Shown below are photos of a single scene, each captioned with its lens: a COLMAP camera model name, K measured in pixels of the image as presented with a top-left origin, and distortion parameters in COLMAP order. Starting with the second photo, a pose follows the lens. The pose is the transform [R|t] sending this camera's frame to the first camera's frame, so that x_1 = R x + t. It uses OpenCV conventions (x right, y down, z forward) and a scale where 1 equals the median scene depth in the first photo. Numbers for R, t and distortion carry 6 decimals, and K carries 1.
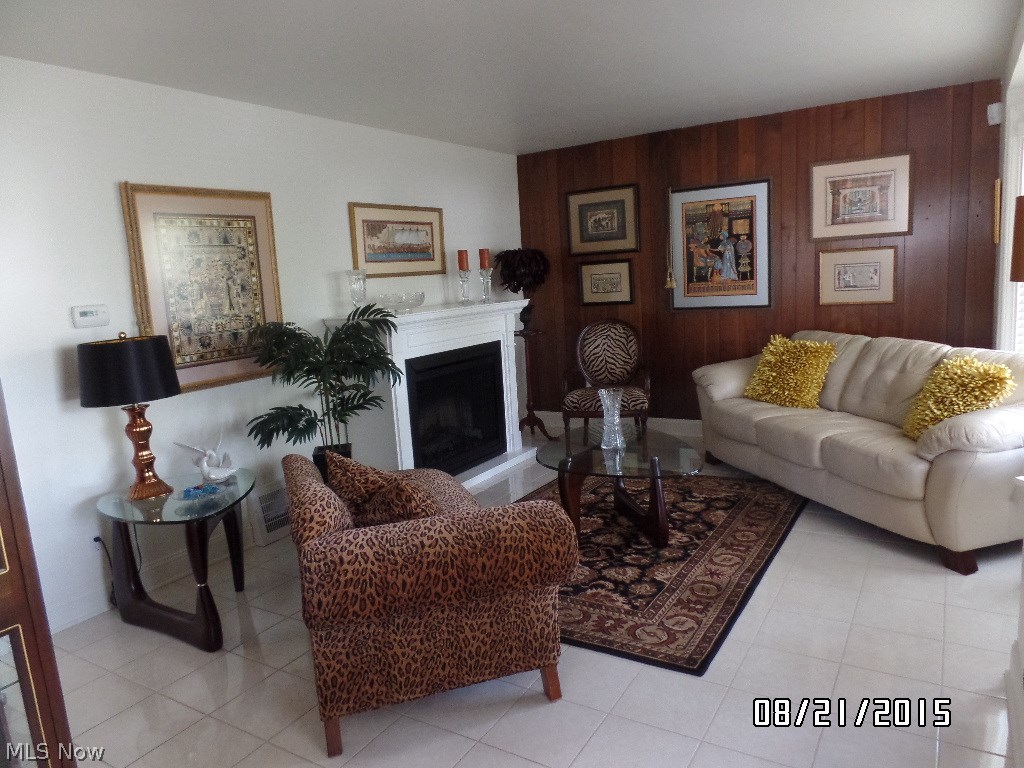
lens RADIAL K [[706.2, 0, 515.7], [0, 706.2, 381.7], [0, 0, 1]] dist [-0.000525, 0.001276]
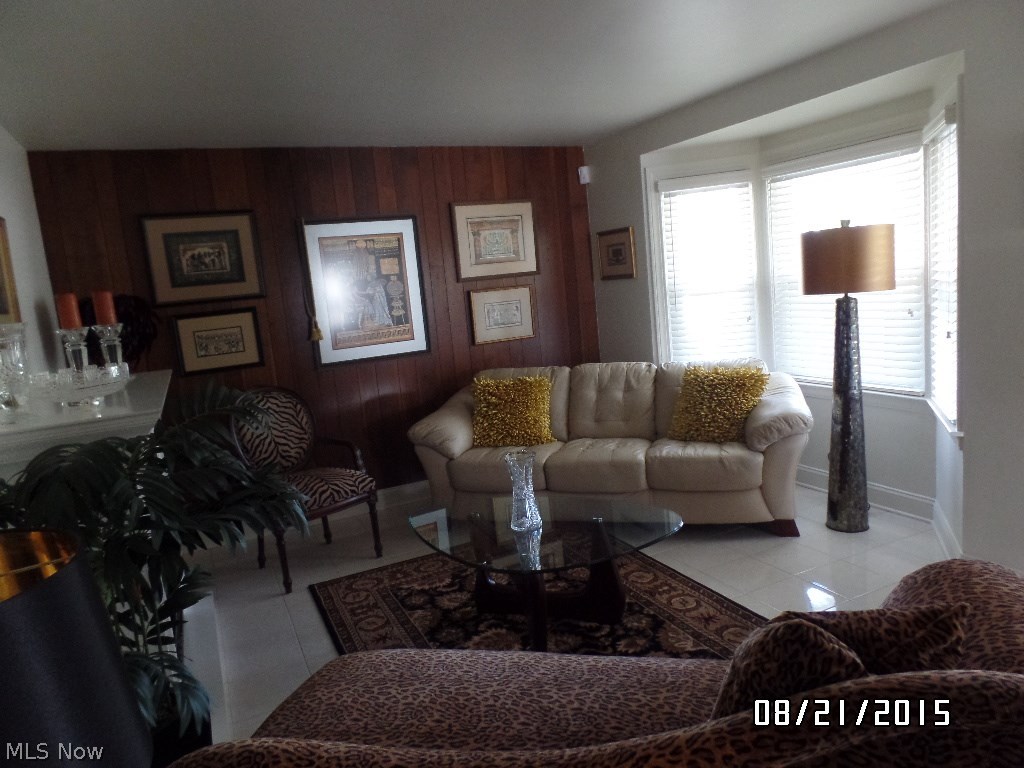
lens RADIAL K [[706.2, 0, 511.9], [0, 706.2, 387.4], [0, 0, 1]] dist [-0.000525, 0.001276]
pose [[0.554945, -0.114232, 0.824007, -0.349340], [0.190600, 0.981637, 0.007721, -0.046194], [-0.809758, 0.152771, 0.566527, 0.391218]]
